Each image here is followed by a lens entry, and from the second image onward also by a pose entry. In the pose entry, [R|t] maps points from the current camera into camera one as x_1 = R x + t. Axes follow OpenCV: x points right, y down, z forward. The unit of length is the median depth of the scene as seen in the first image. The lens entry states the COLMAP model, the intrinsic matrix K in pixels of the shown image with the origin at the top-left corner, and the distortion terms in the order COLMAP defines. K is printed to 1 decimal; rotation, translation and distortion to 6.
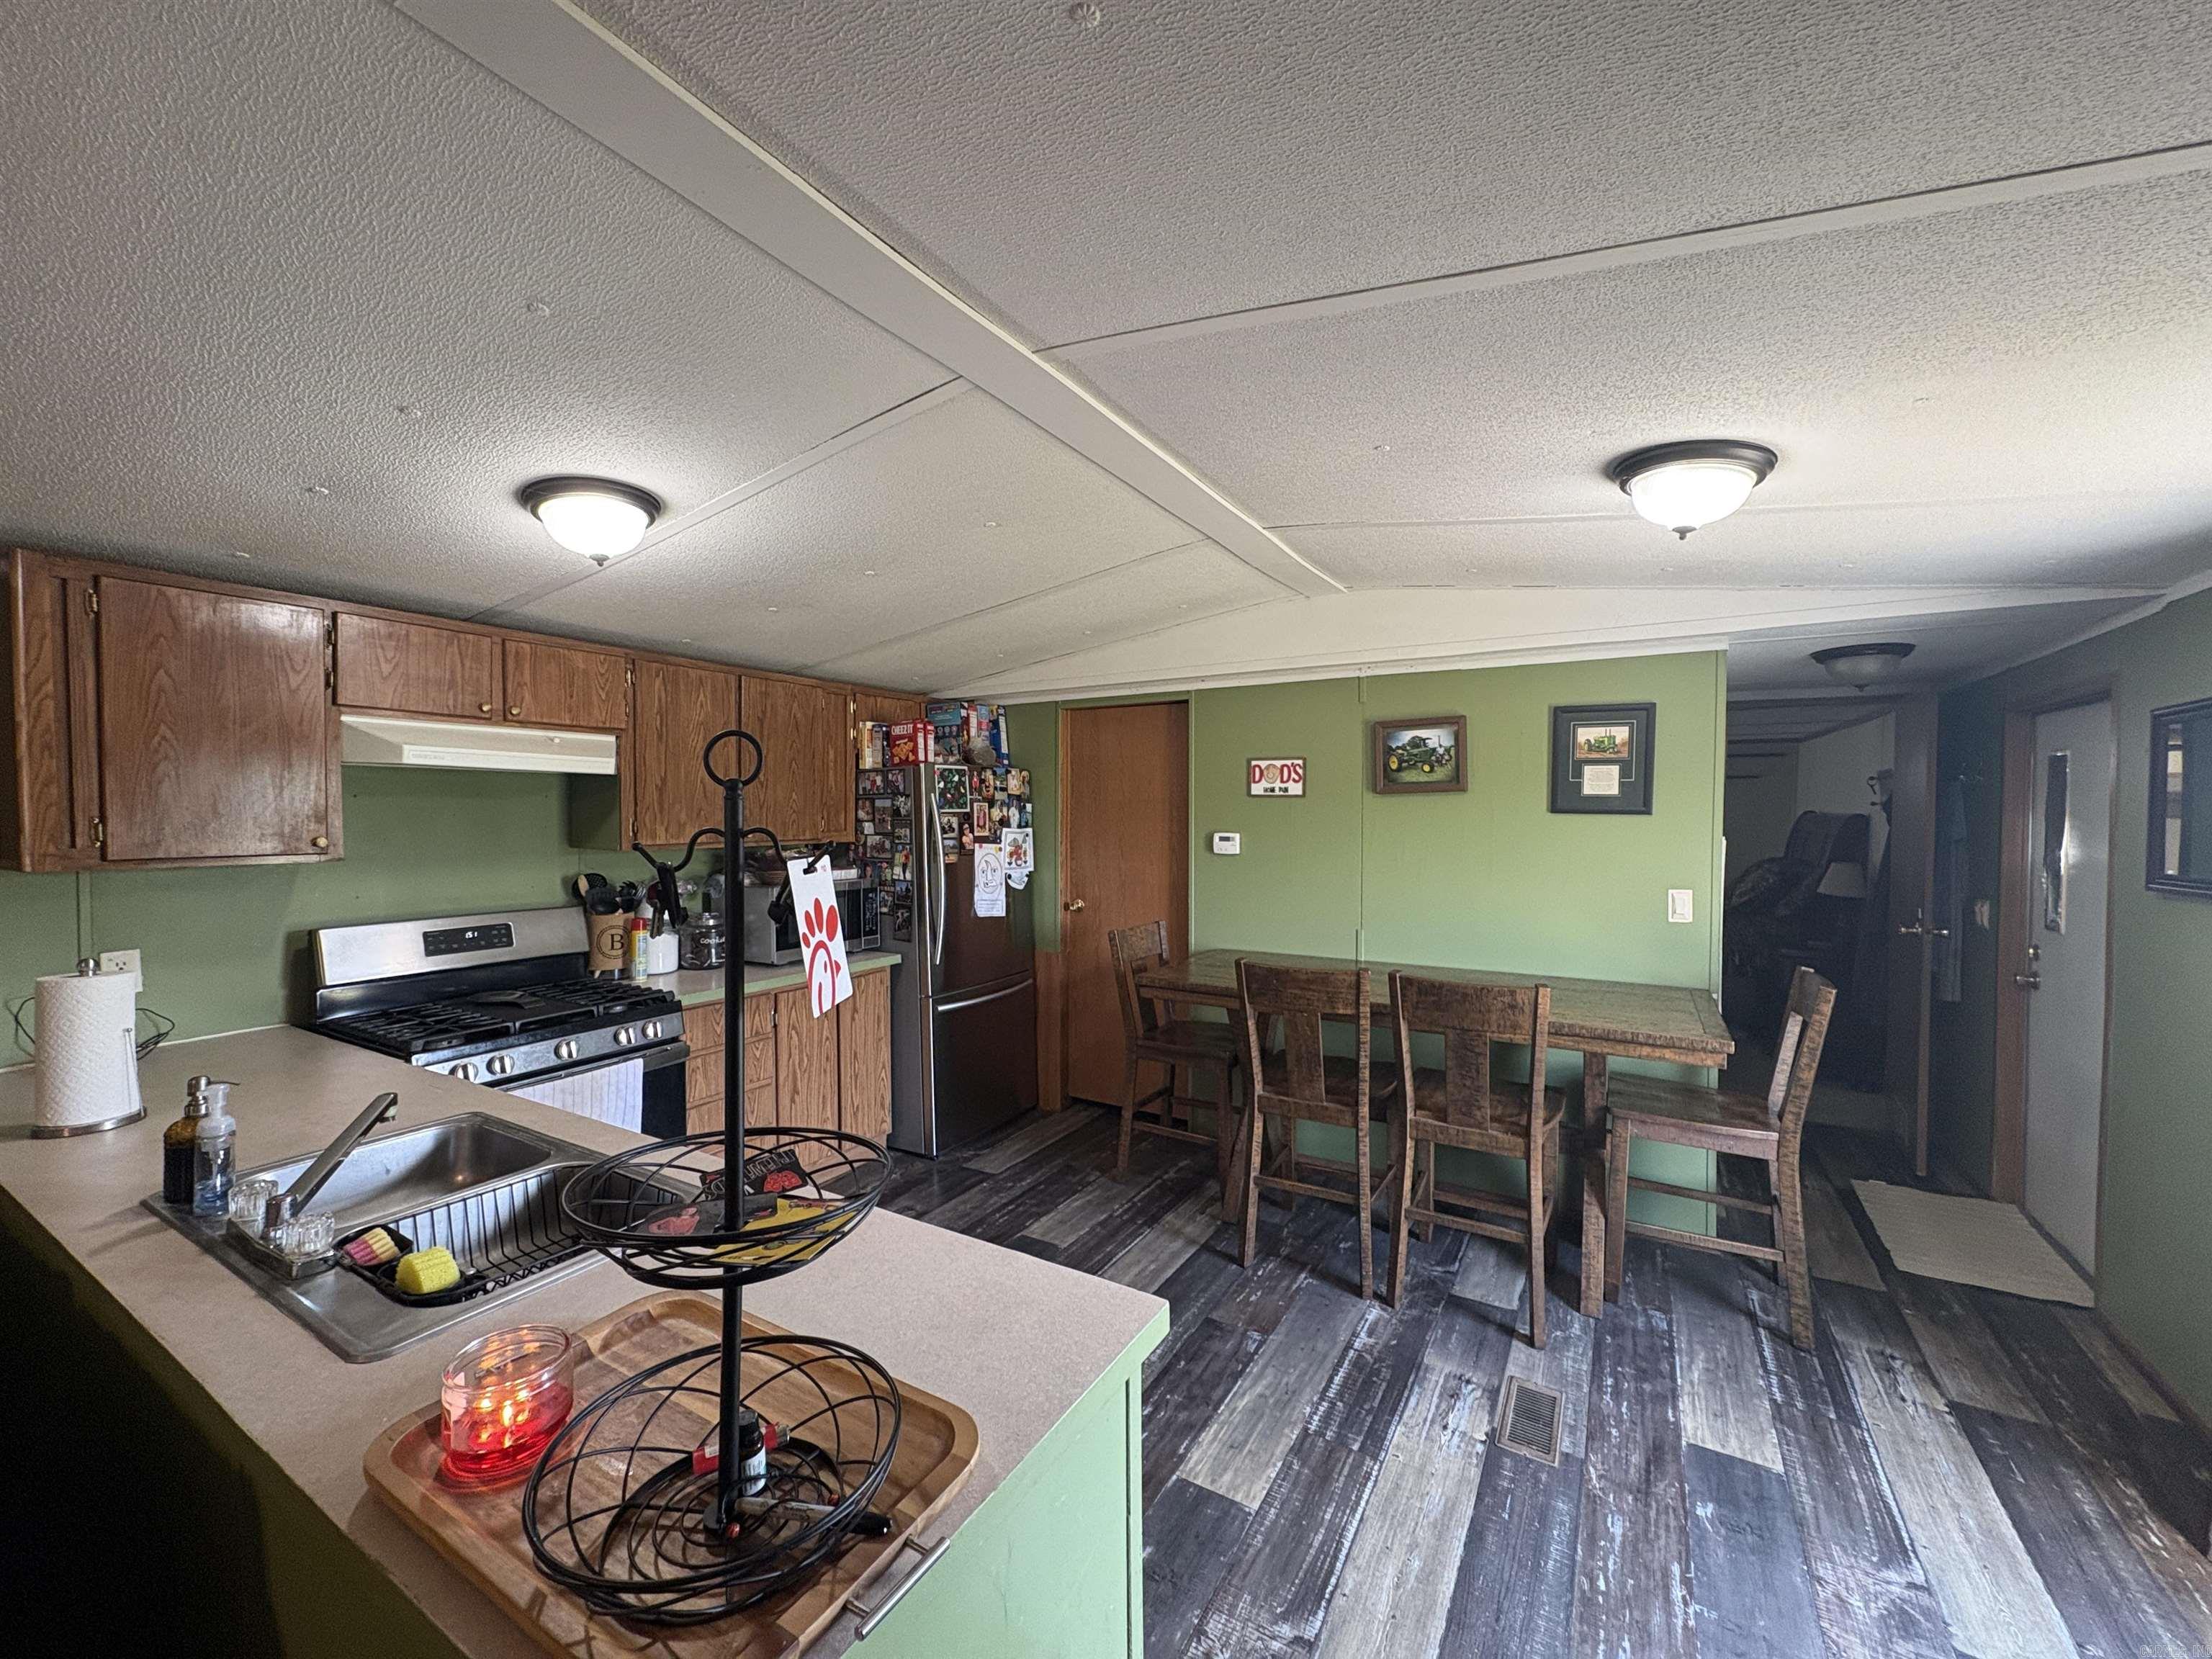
lens RADIAL K [[880.9, 0, 1106.0], [0, 880.9, 829.5], [0, 0, 1]] dist [0.000960, -0.000027]
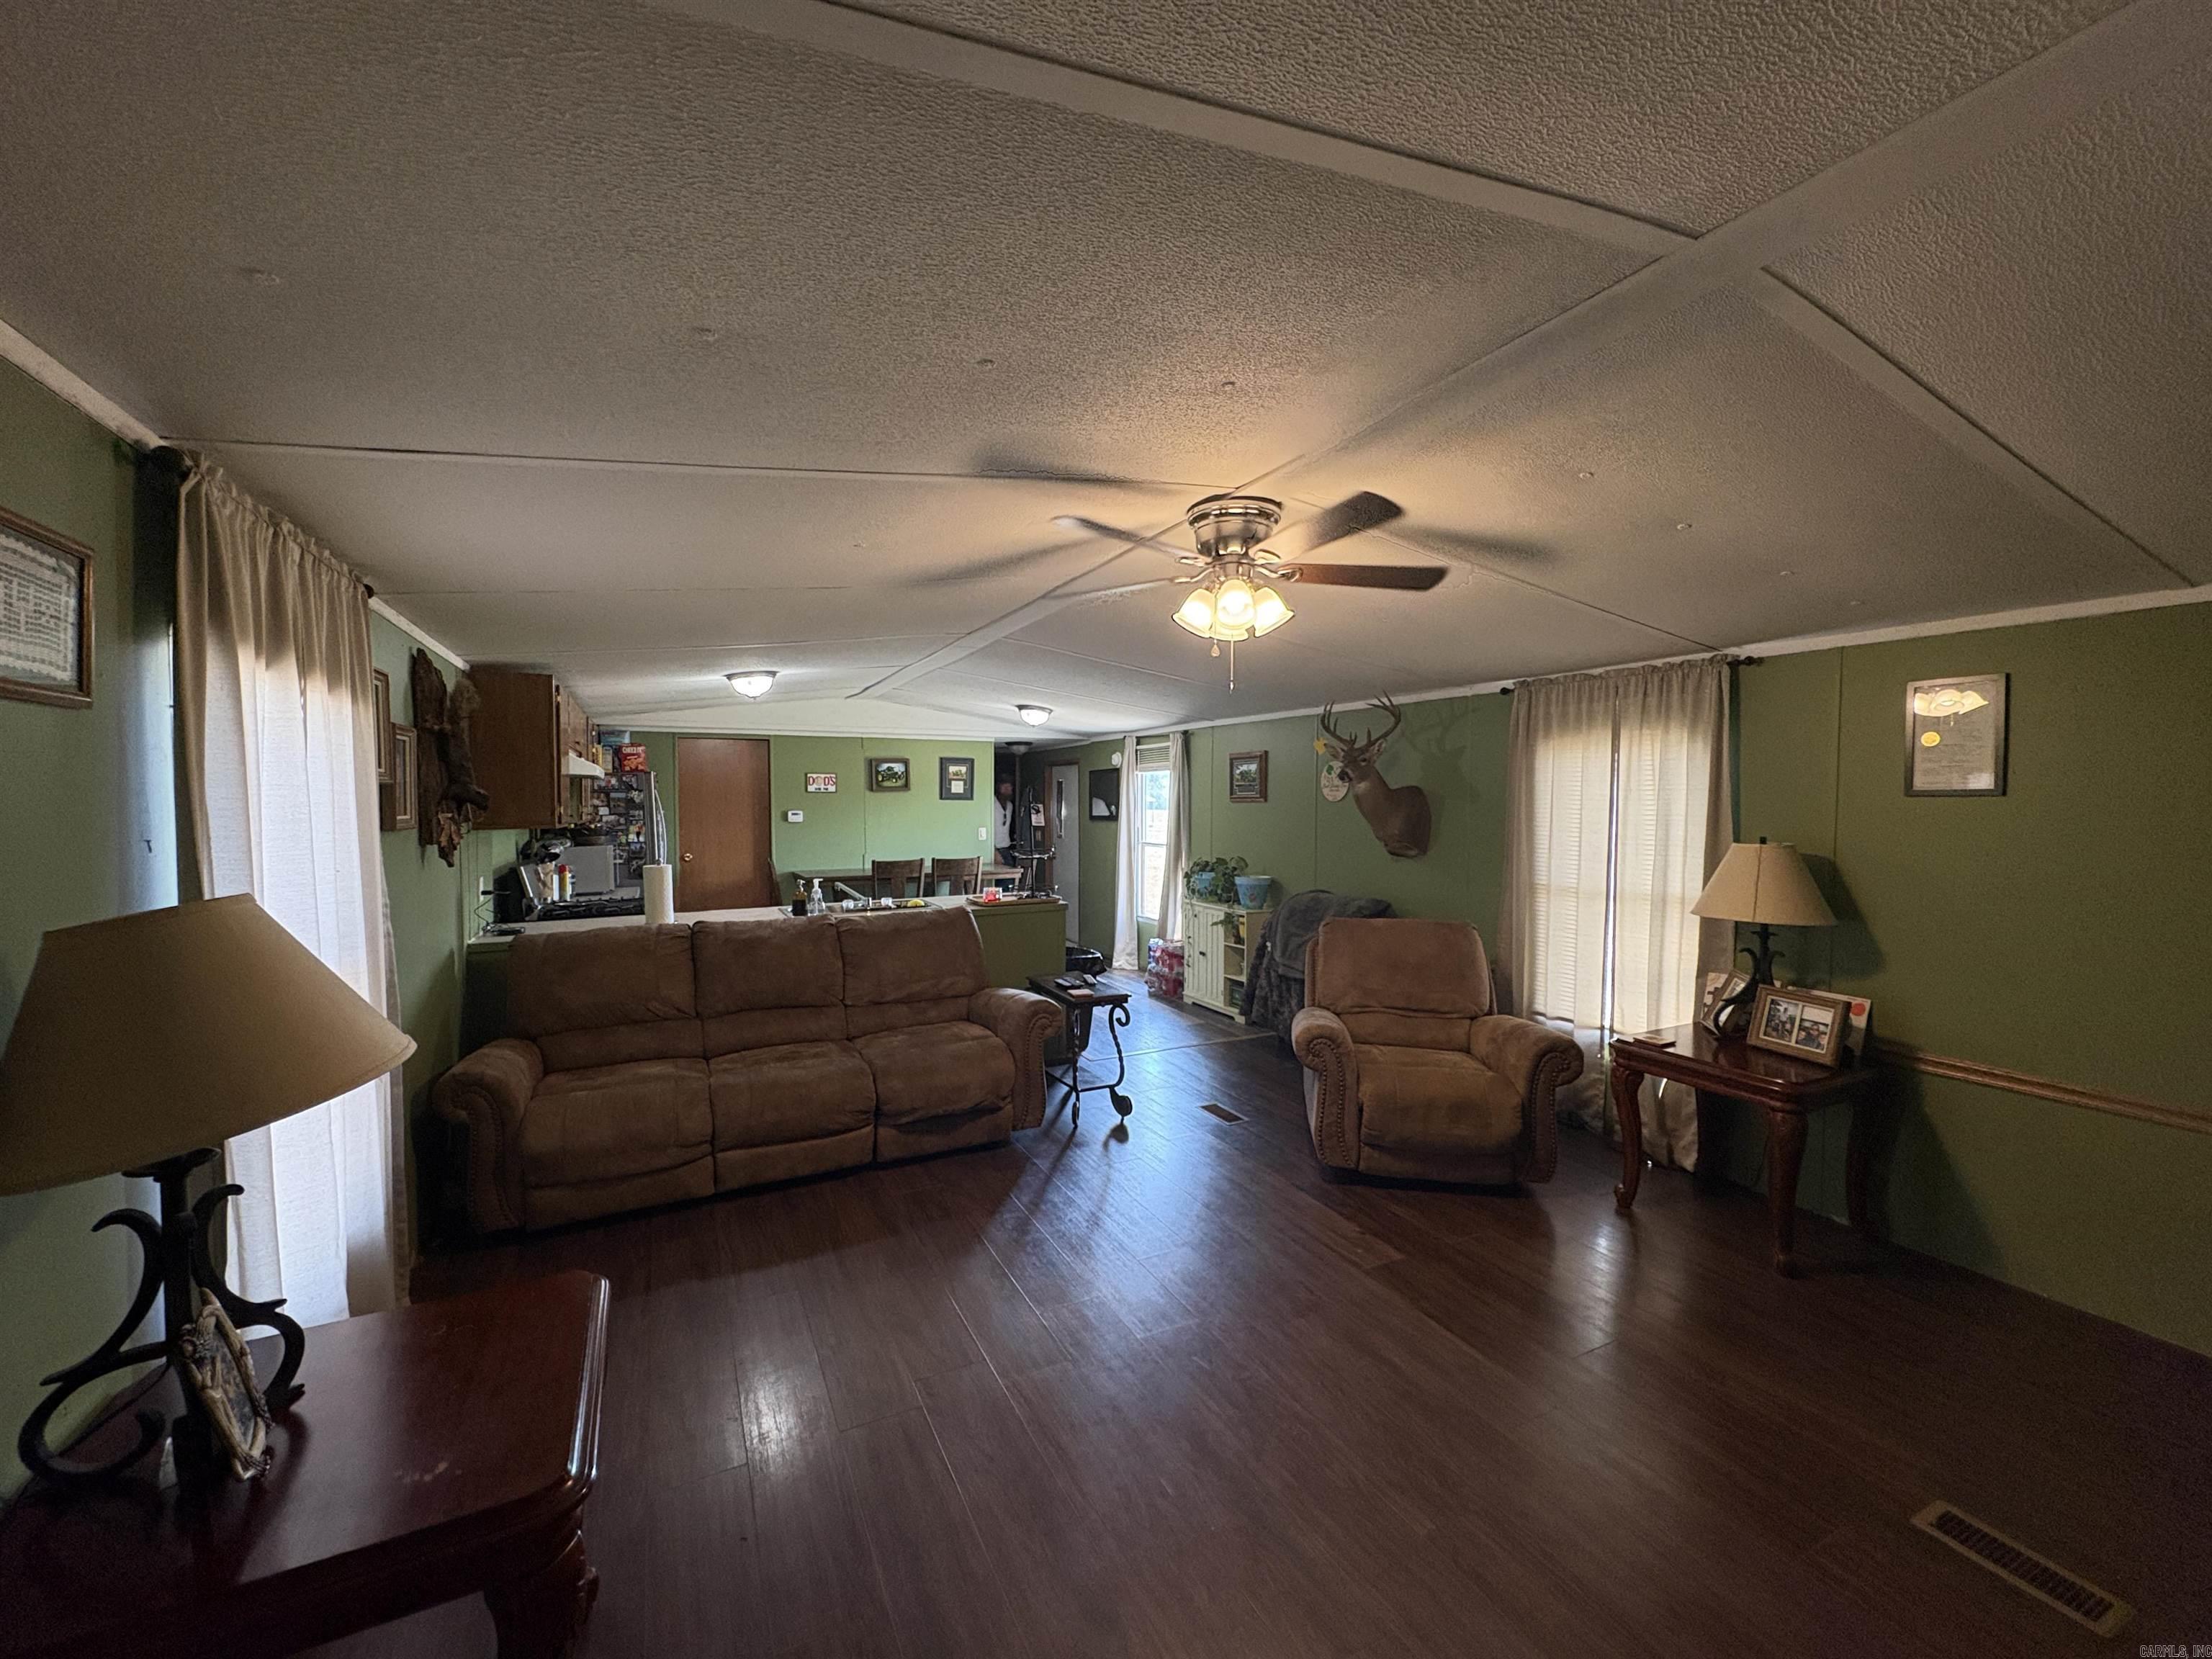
lens RADIAL K [[880.9, 0, 1106.0], [0, 880.9, 829.5], [0, 0, 1]] dist [0.000960, -0.000027]
pose [[0.533486, -0.030859, 0.845246, -1.269695], [0.025206, 0.999470, 0.020581, 0.024579], [-0.845433, 0.010325, 0.533981, -0.681673]]
